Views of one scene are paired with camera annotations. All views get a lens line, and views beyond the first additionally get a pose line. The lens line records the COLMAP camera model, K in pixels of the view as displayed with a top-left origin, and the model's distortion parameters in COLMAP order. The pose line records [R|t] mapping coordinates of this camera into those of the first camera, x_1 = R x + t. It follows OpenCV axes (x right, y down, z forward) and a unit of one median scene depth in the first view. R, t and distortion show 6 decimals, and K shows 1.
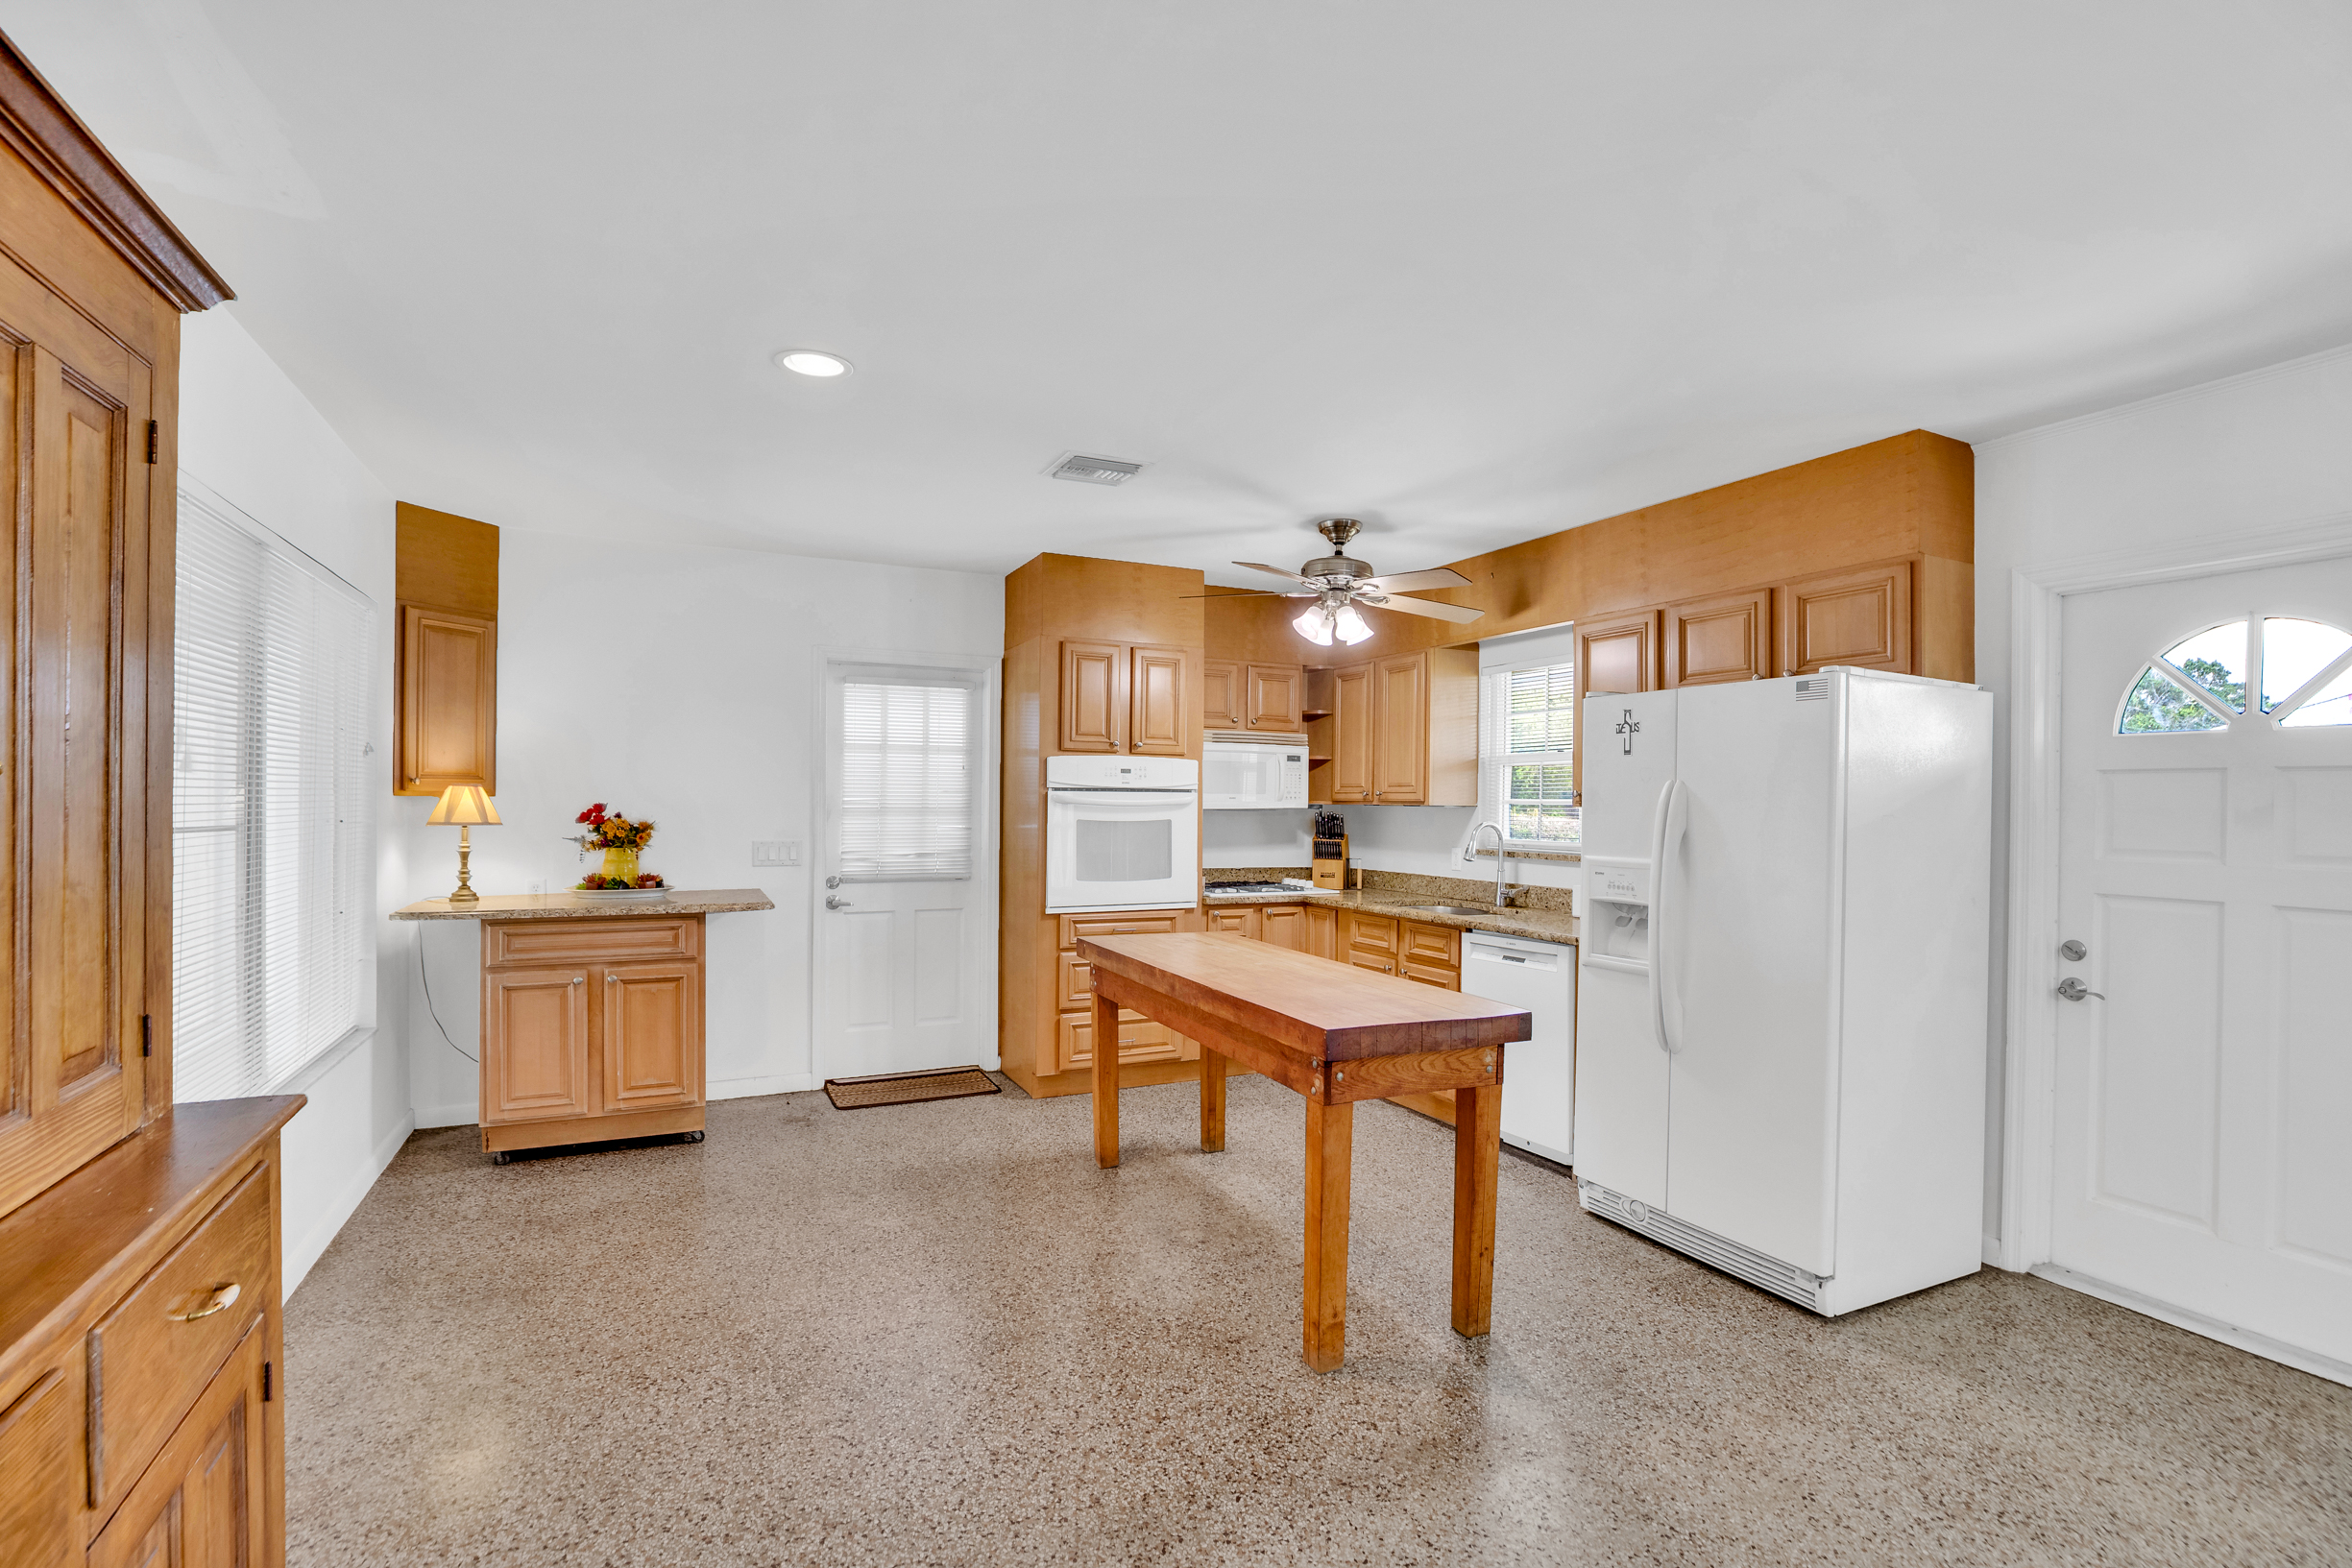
lens RADIAL K [[1081.9, 0, 1196.5], [0, 1081.9, 804.7], [0, 0, 1]] dist [-0.042419, 0.012267]
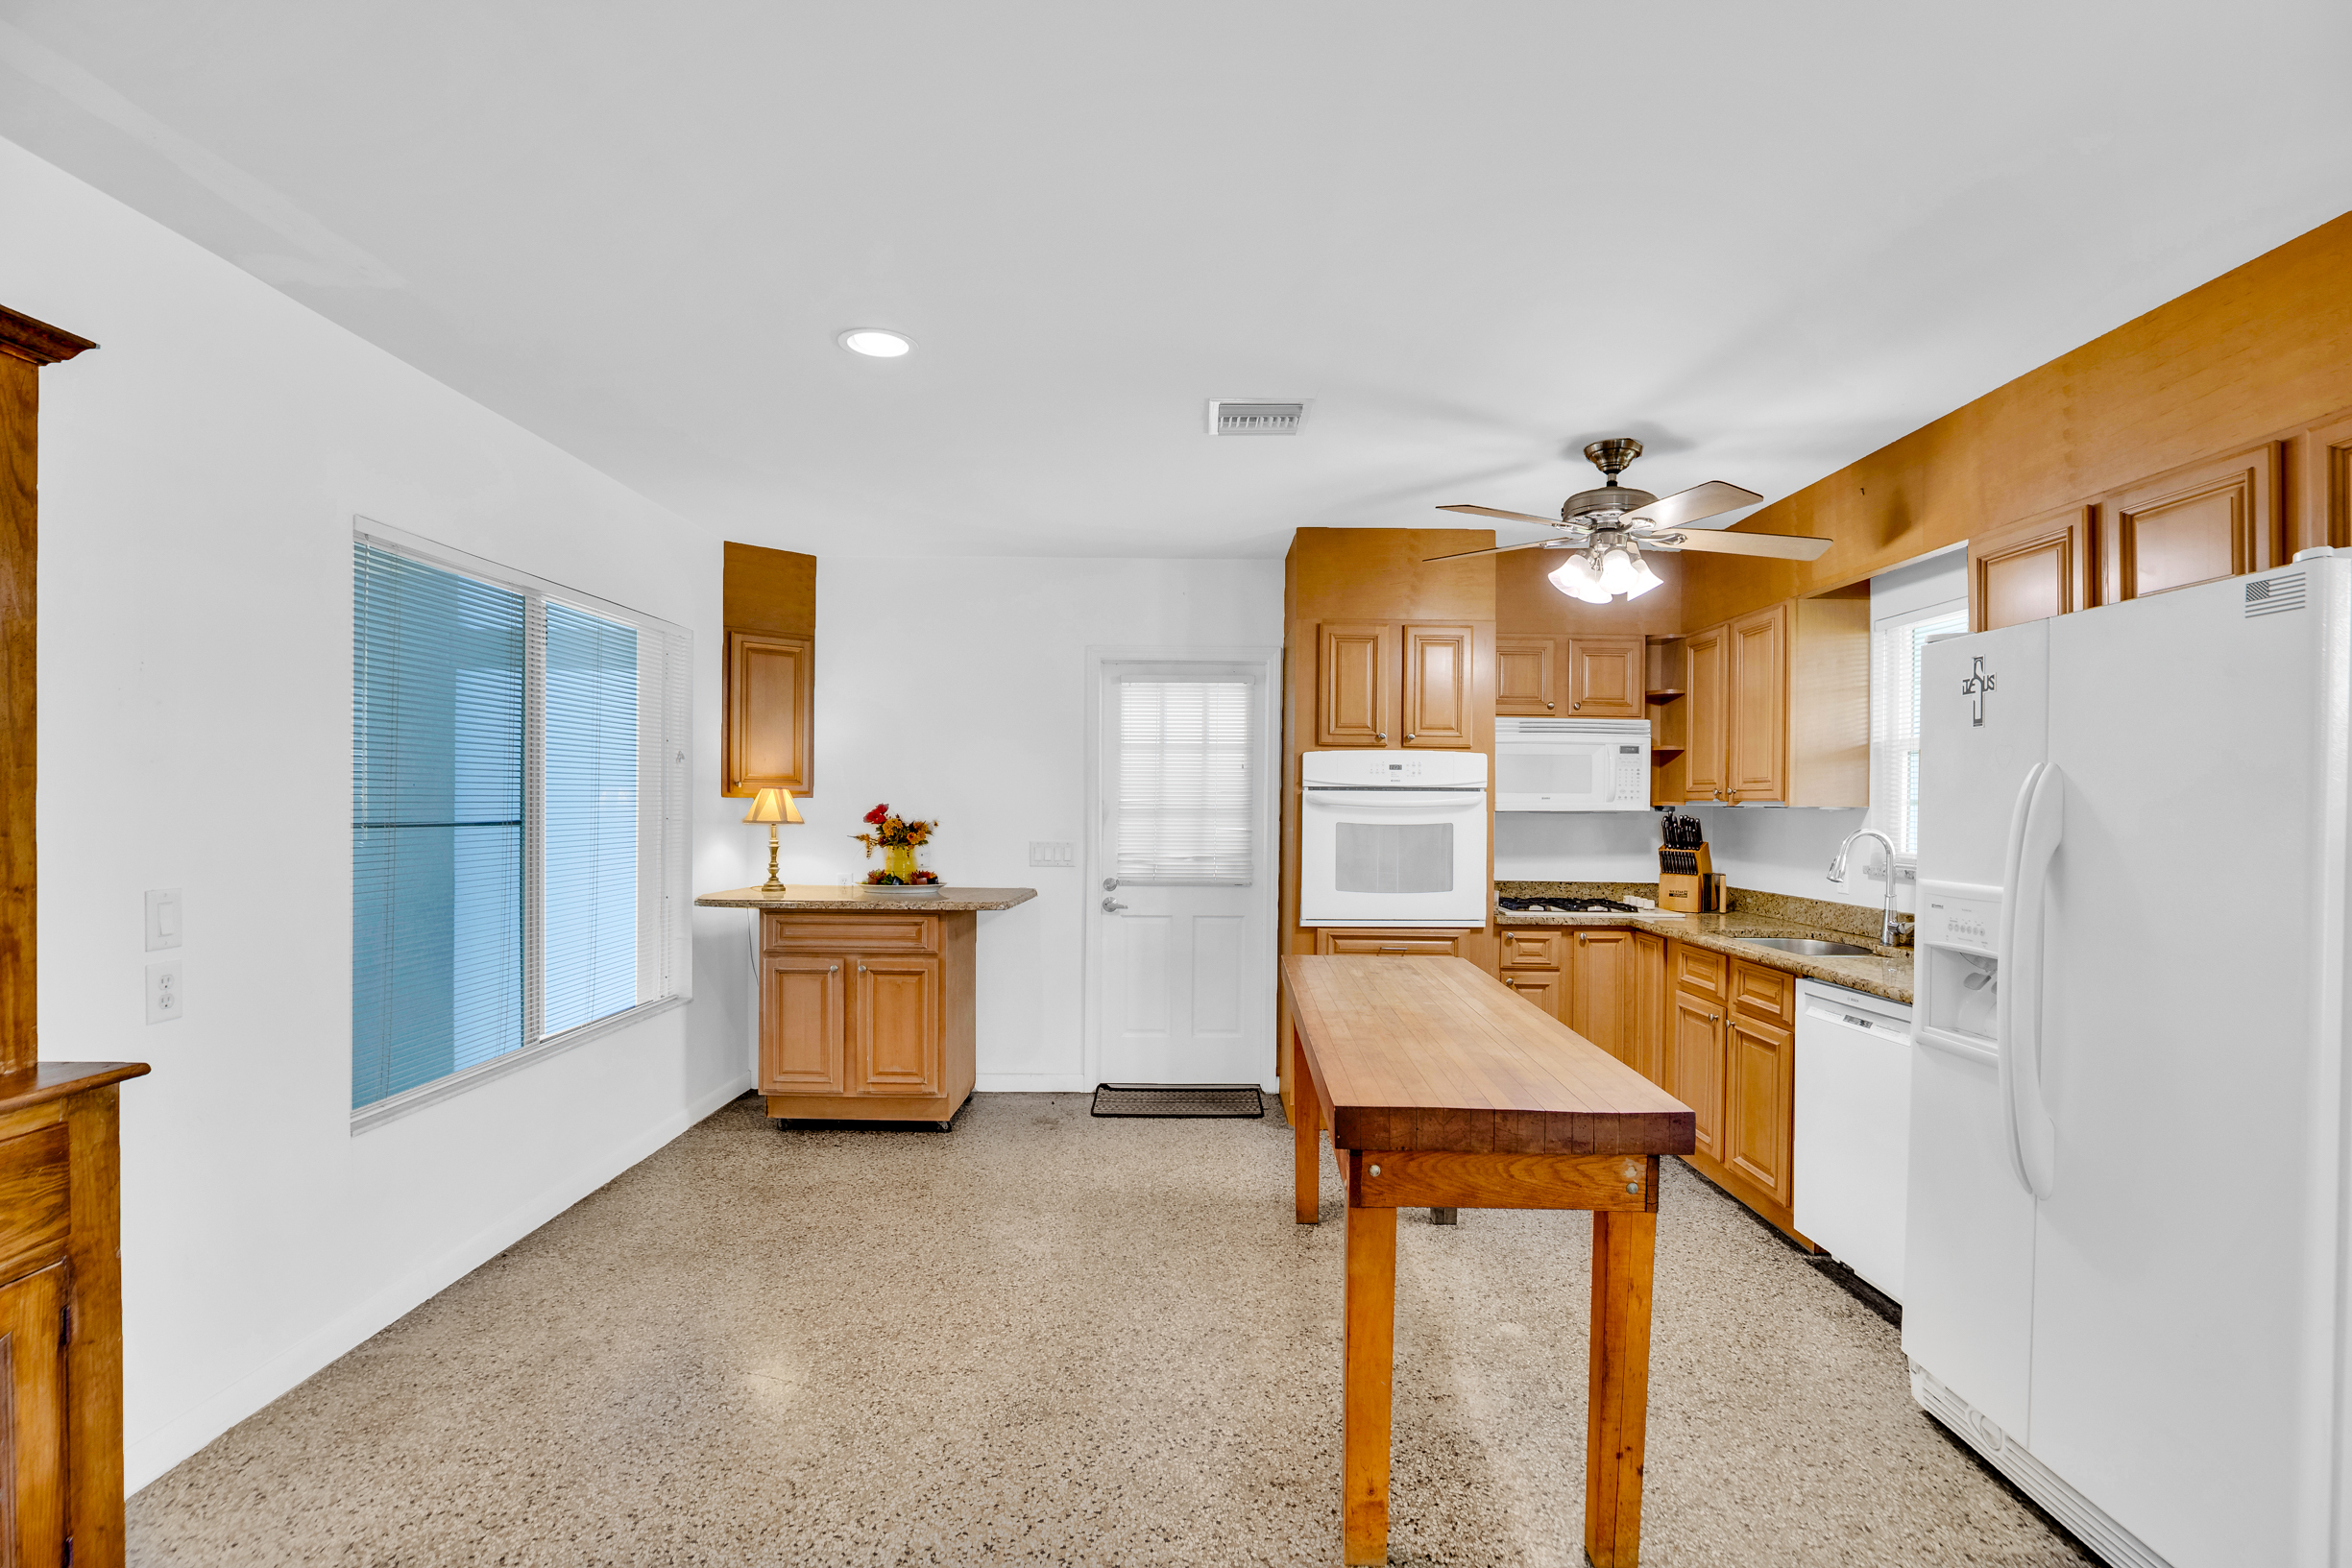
lens RADIAL K [[1081.9, 0, 1196.6], [0, 1081.9, 802.7], [0, 0, 1]] dist [-0.042419, 0.012267]
pose [[0.897130, -0.001661, -0.441763, 0.213497], [-0.001083, 0.999982, -0.005958, 0.003441], [0.441765, 0.005823, 0.897112, 0.175903]]
